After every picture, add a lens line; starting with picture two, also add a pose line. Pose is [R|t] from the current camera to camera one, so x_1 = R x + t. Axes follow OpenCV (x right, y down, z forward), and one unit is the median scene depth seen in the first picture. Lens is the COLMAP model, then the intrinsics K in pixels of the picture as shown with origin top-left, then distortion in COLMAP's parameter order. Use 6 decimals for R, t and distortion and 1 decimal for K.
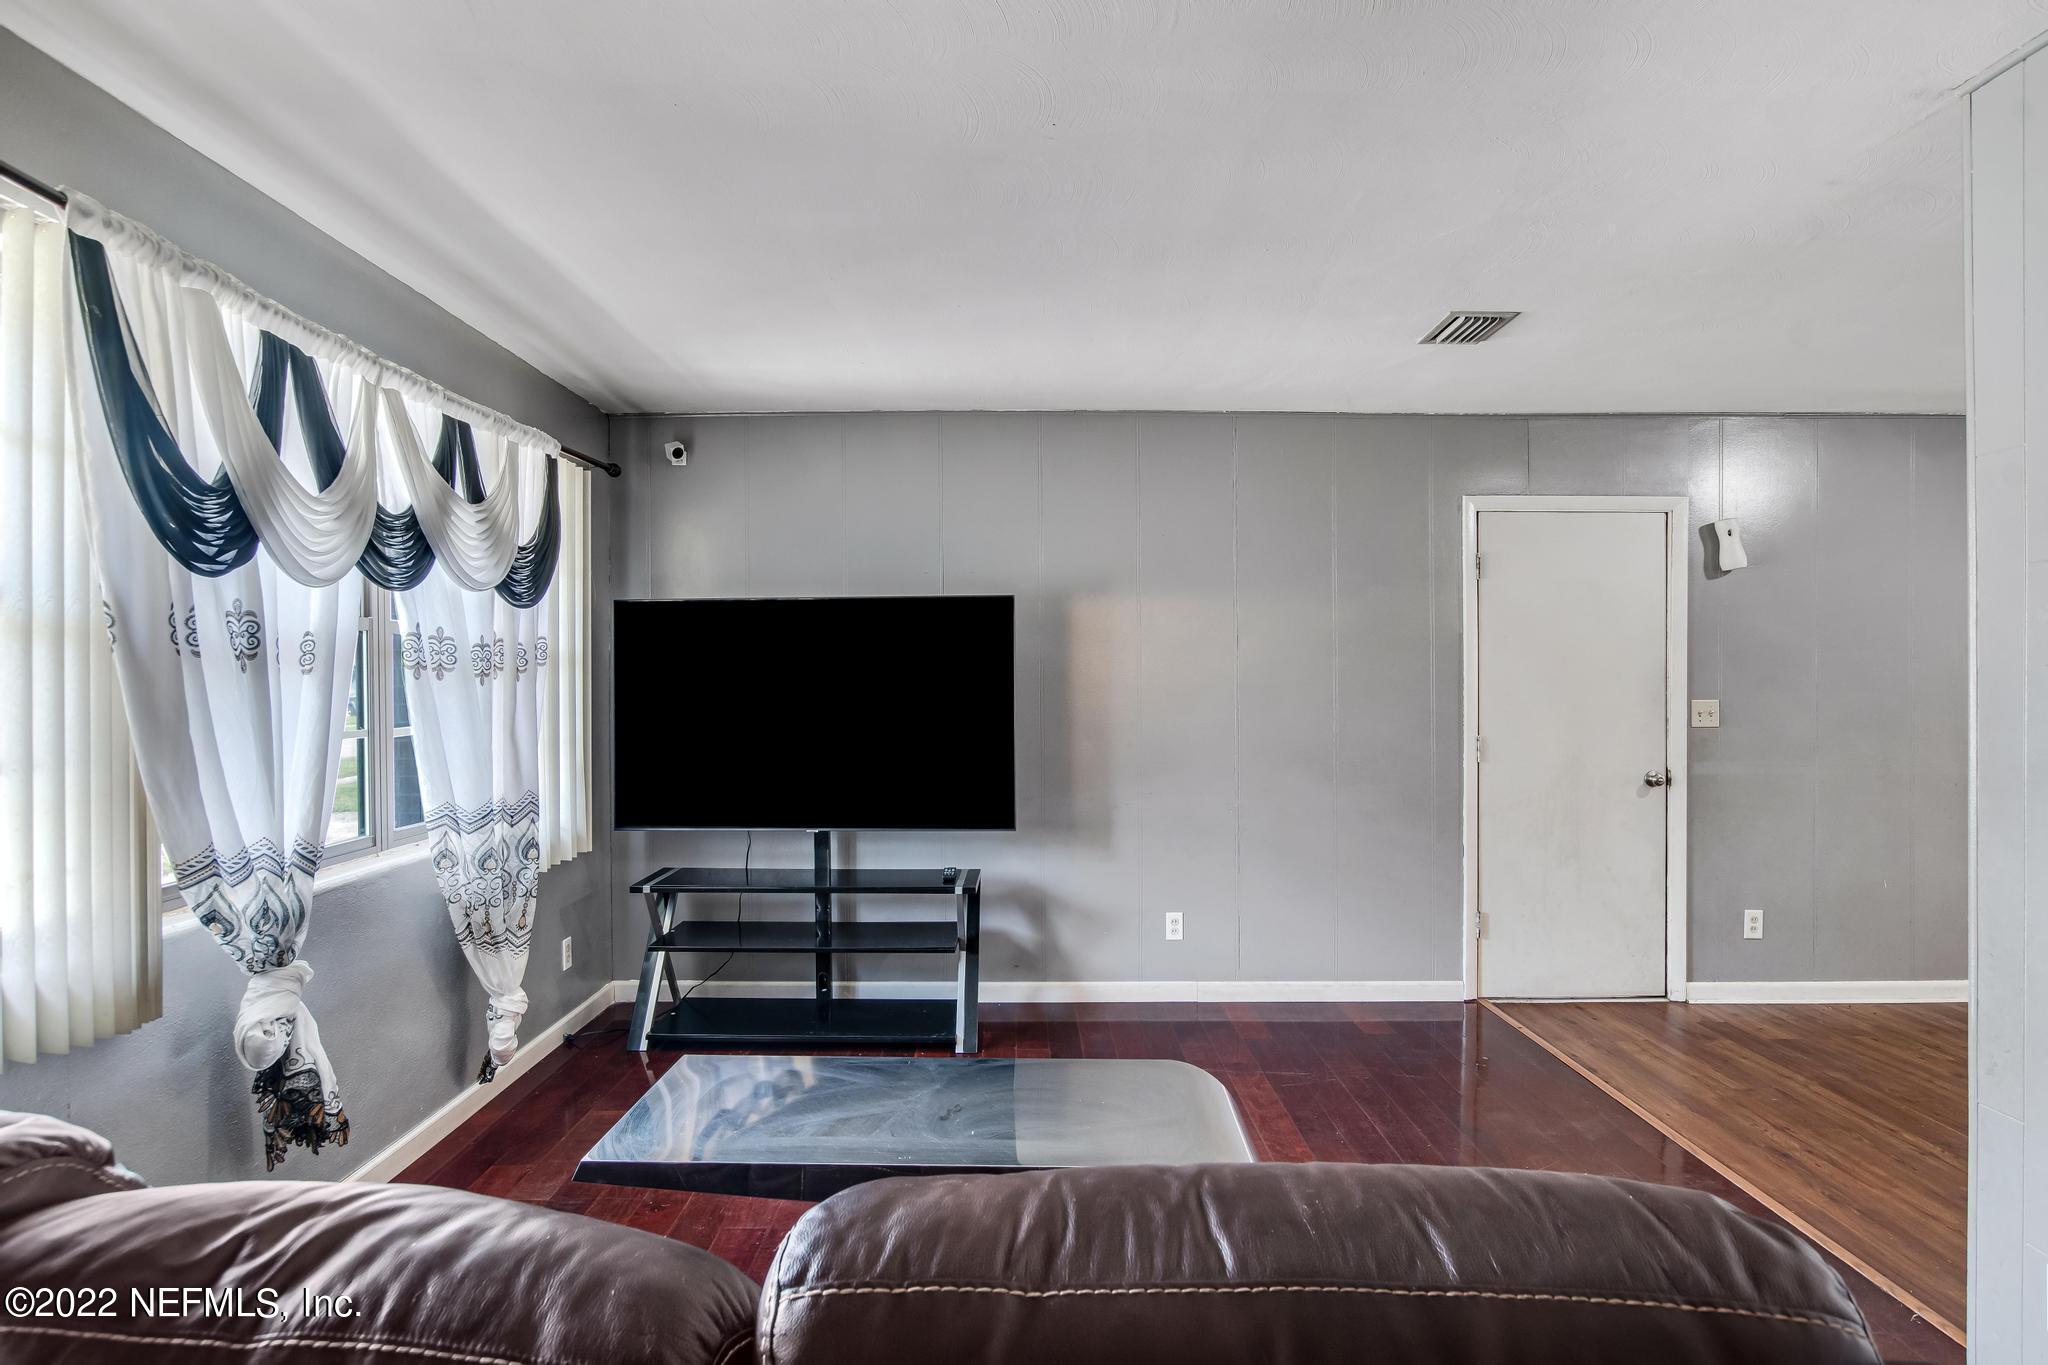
lens RADIAL K [[1125.4, 0, 1013.1], [0, 1125.4, 693.1], [0, 0, 1]] dist [-0.023644, 0.001033]
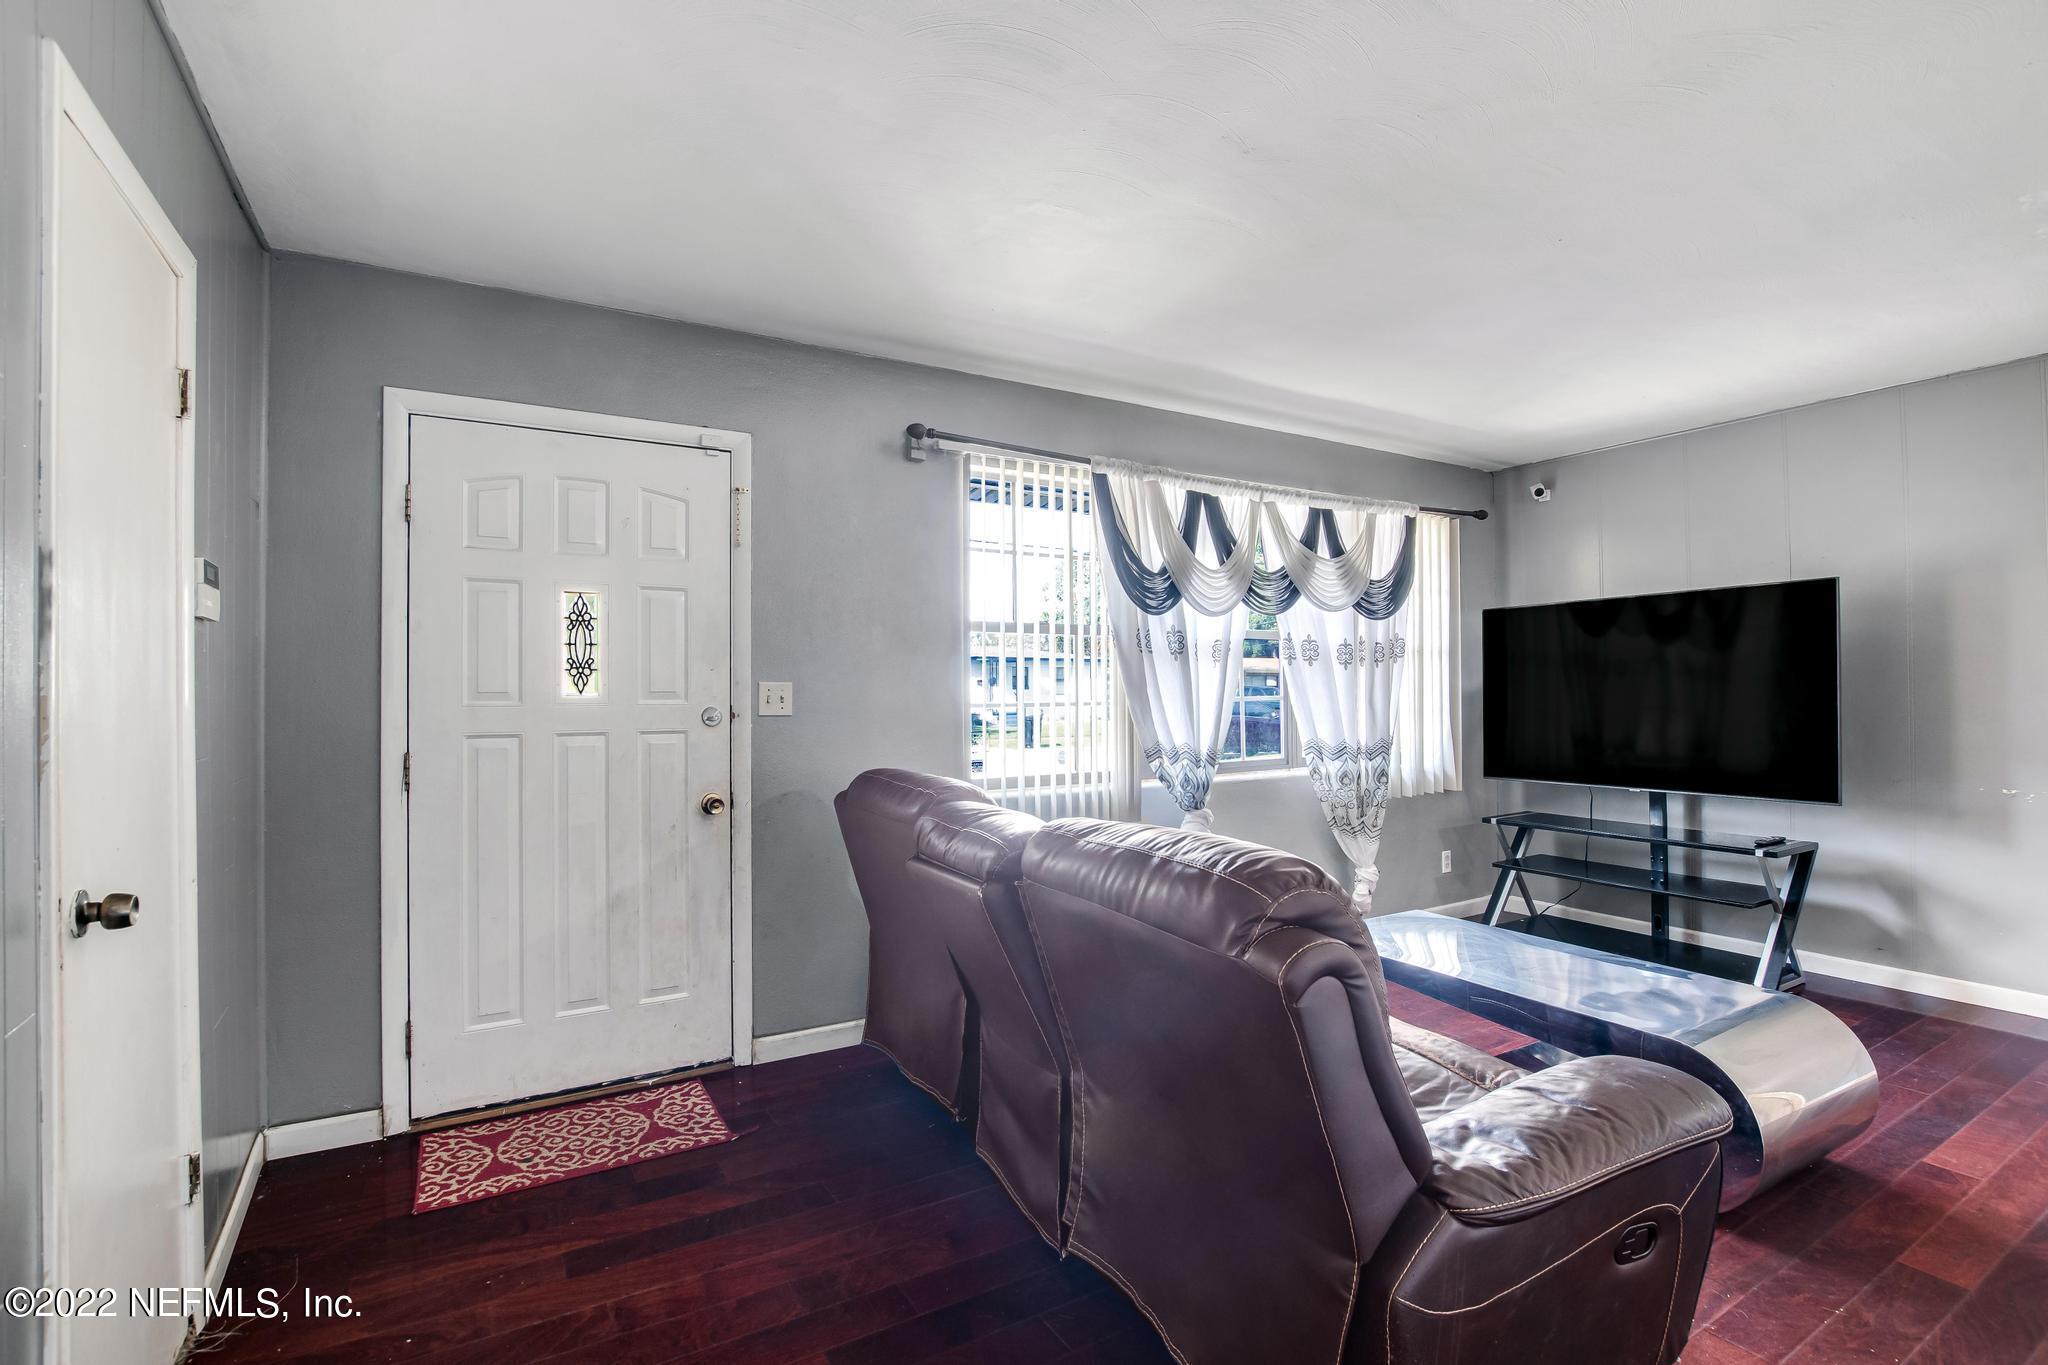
lens RADIAL K [[939.9, 0, 1032.5], [0, 939.9, 687.7], [0, 0, 1]] dist [-0.018166, 0.002885]
pose [[0.529766, -0.006220, -0.848121, 0.394361], [-0.002096, 0.999960, -0.008643, 0.029078], [0.848141, 0.006356, 0.529732, -0.086388]]
